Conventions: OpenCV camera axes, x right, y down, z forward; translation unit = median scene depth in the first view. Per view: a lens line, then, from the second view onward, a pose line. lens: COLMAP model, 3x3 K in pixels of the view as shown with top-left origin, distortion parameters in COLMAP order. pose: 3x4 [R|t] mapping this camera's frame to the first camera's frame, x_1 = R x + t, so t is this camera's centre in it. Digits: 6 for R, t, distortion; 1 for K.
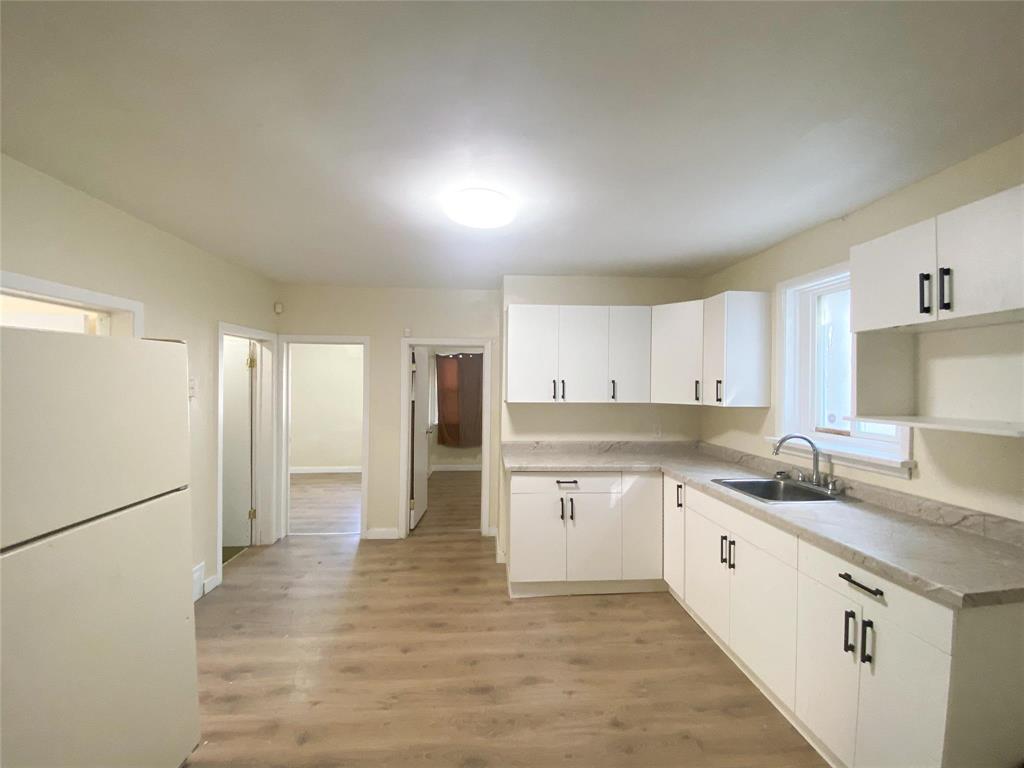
lens RADIAL K [[421.1, 0, 513.9], [0, 421.1, 381.3], [0, 0, 1]] dist [0.007452, -0.009071]
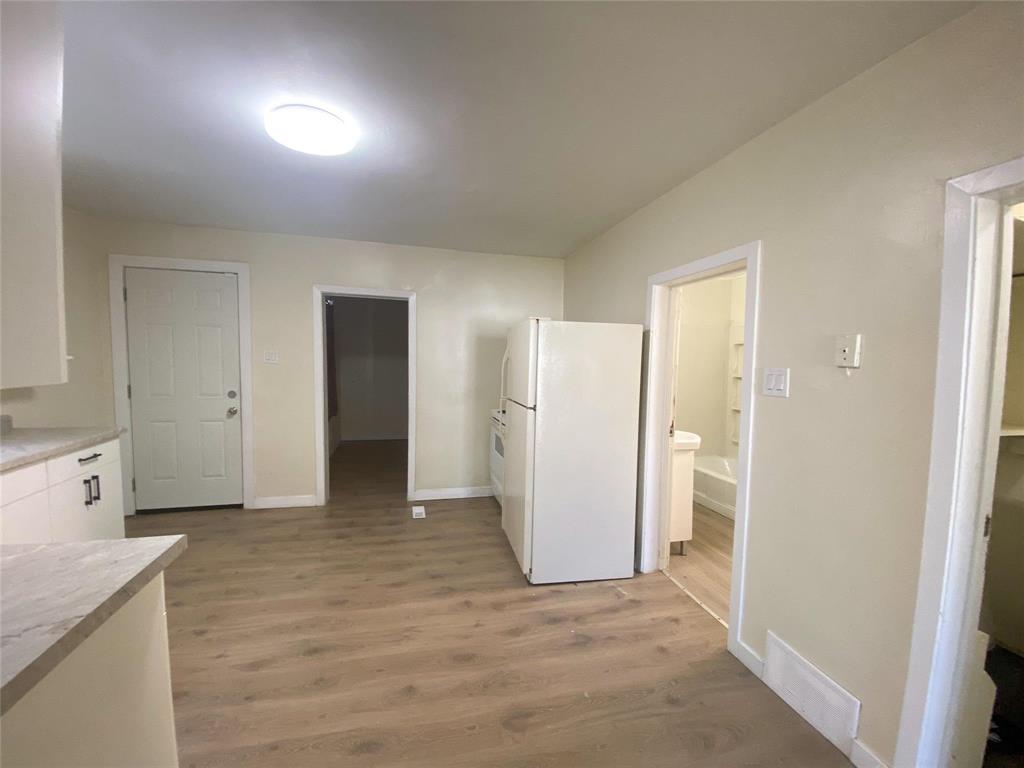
lens RADIAL K [[430.6, 0, 507.0], [0, 430.6, 385.6], [0, 0, 1]] dist [0.005485, -0.001606]
pose [[-0.987240, -0.012425, -0.158755, -0.318761], [-0.022438, 0.997858, 0.061442, 0.046184], [0.157651, 0.064220, -0.985404, 1.871208]]
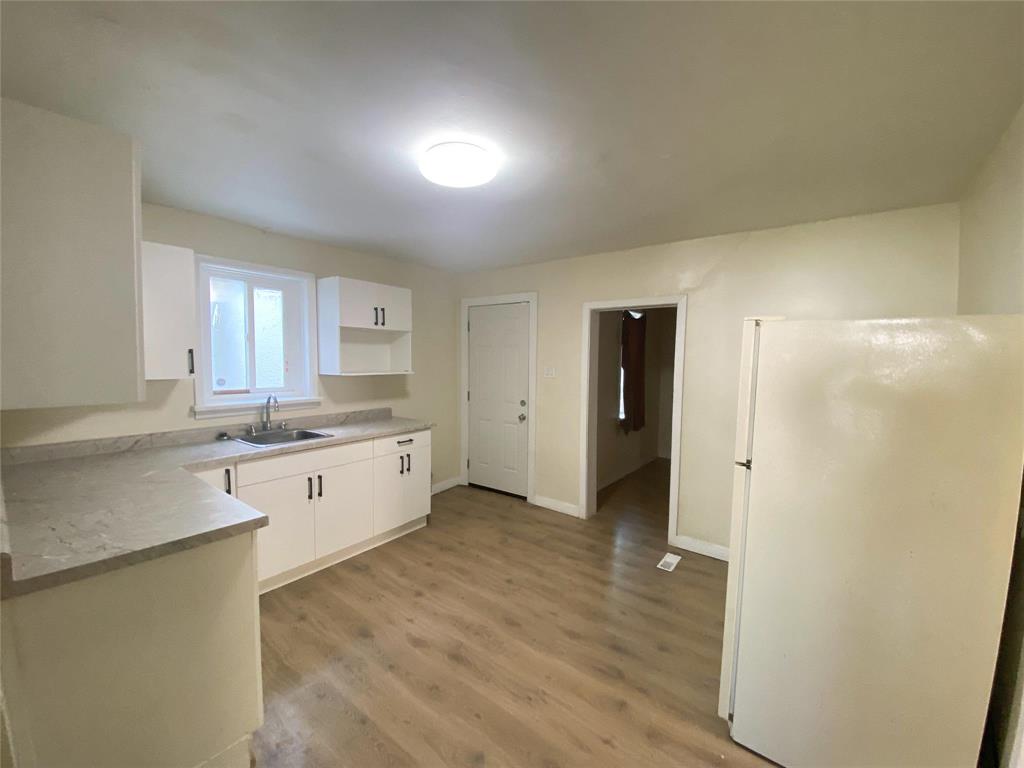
lens RADIAL K [[421.1, 0, 501.7], [0, 421.1, 377.5], [0, 0, 1]] dist [0.007452, -0.009071]
pose [[-0.734214, -0.045733, 0.677376, -0.755770], [-0.018889, 0.998718, 0.046954, 0.002016], [-0.678656, 0.021679, -0.734137, 1.546965]]
